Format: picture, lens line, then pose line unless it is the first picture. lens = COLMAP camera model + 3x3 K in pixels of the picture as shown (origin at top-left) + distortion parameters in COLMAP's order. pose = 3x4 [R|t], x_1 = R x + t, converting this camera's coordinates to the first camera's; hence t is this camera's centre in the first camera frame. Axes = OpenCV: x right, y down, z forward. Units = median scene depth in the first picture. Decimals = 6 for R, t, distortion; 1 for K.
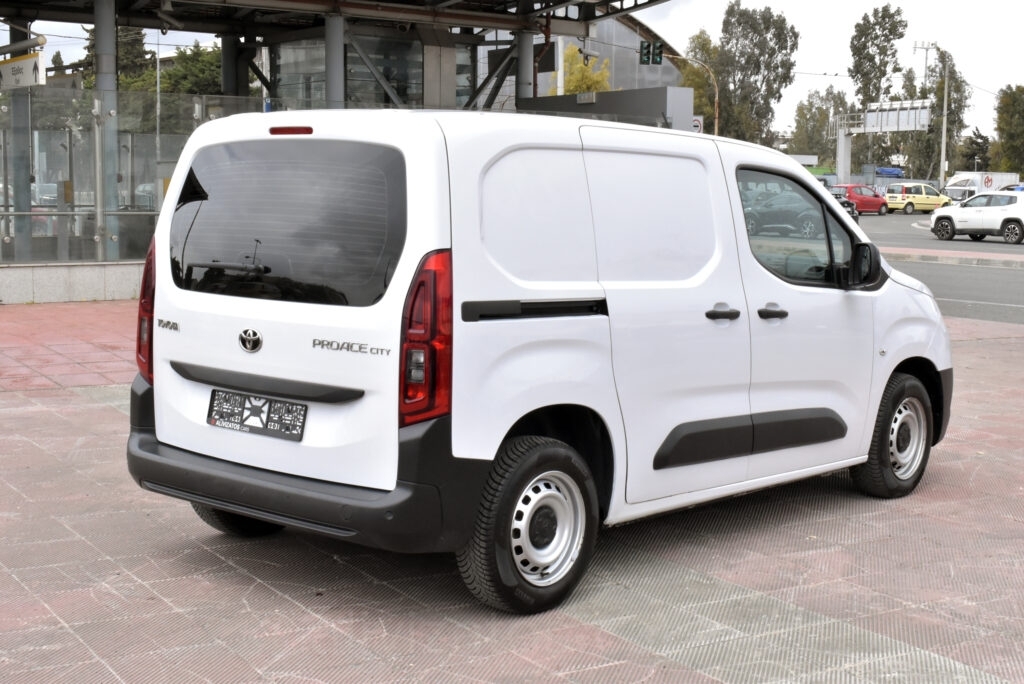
lens RADIAL K [[1490.5, 0, 512.0], [0, 1490.5, 342.0], [0, 0, 1]] dist [0.004314, -0.045831]
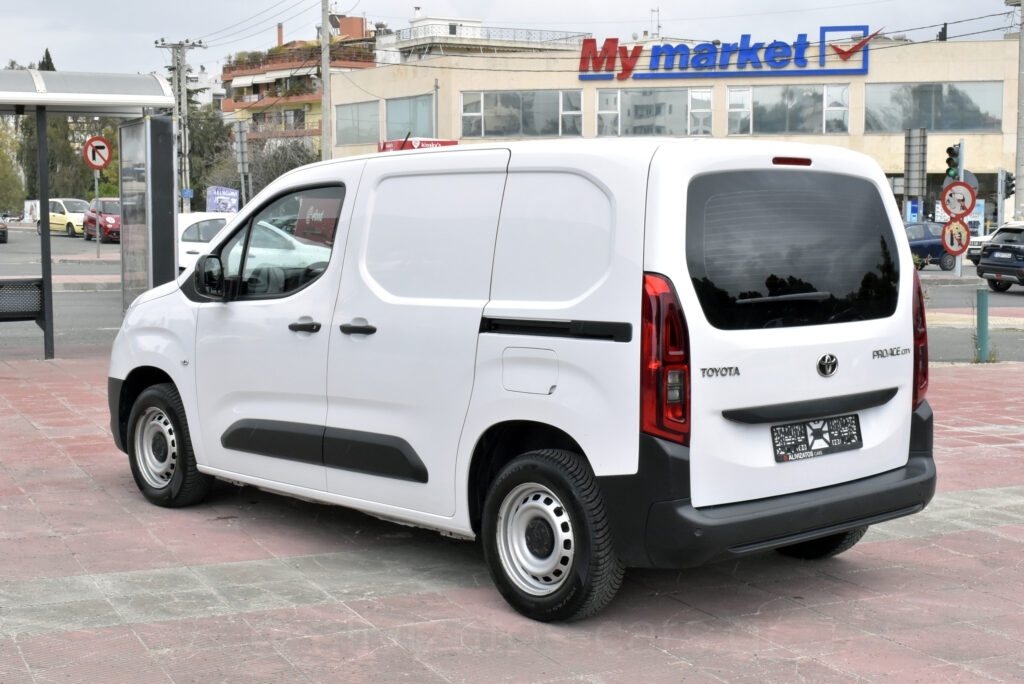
lens RADIAL K [[1490.5, 0, 512.0], [0, 1490.5, 342.0], [0, 0, 1]] dist [0.004314, -0.045831]
pose [[0.107135, -0.106070, 0.988570, -1.212376], [0.101700, 0.990247, 0.095228, -0.136797], [-0.989029, 0.090335, 0.116878, 1.089754]]
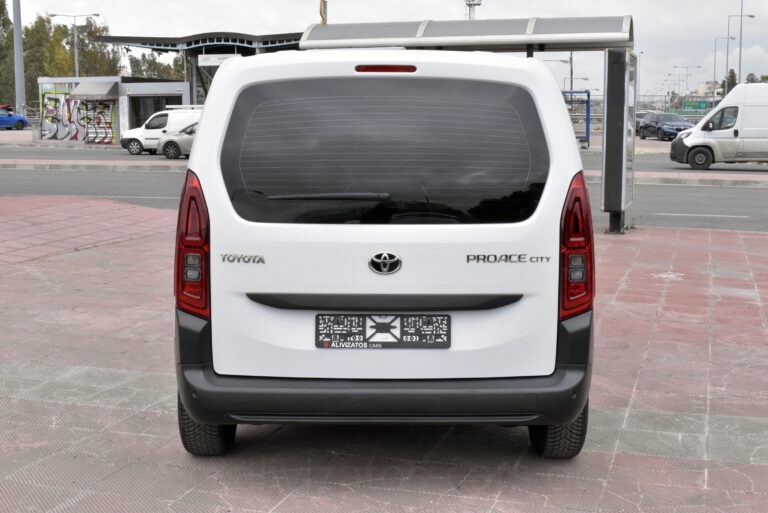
lens RADIAL K [[1117.8, 0, 384.0], [0, 1117.8, 256.5], [0, 0, 1]] dist [0.004314, -0.045831]
pose [[0.745368, -0.098822, 0.659288, -0.707329], [0.080155, 0.995062, 0.058531, -0.053236], [-0.661817, 0.009218, 0.749609, 0.391404]]
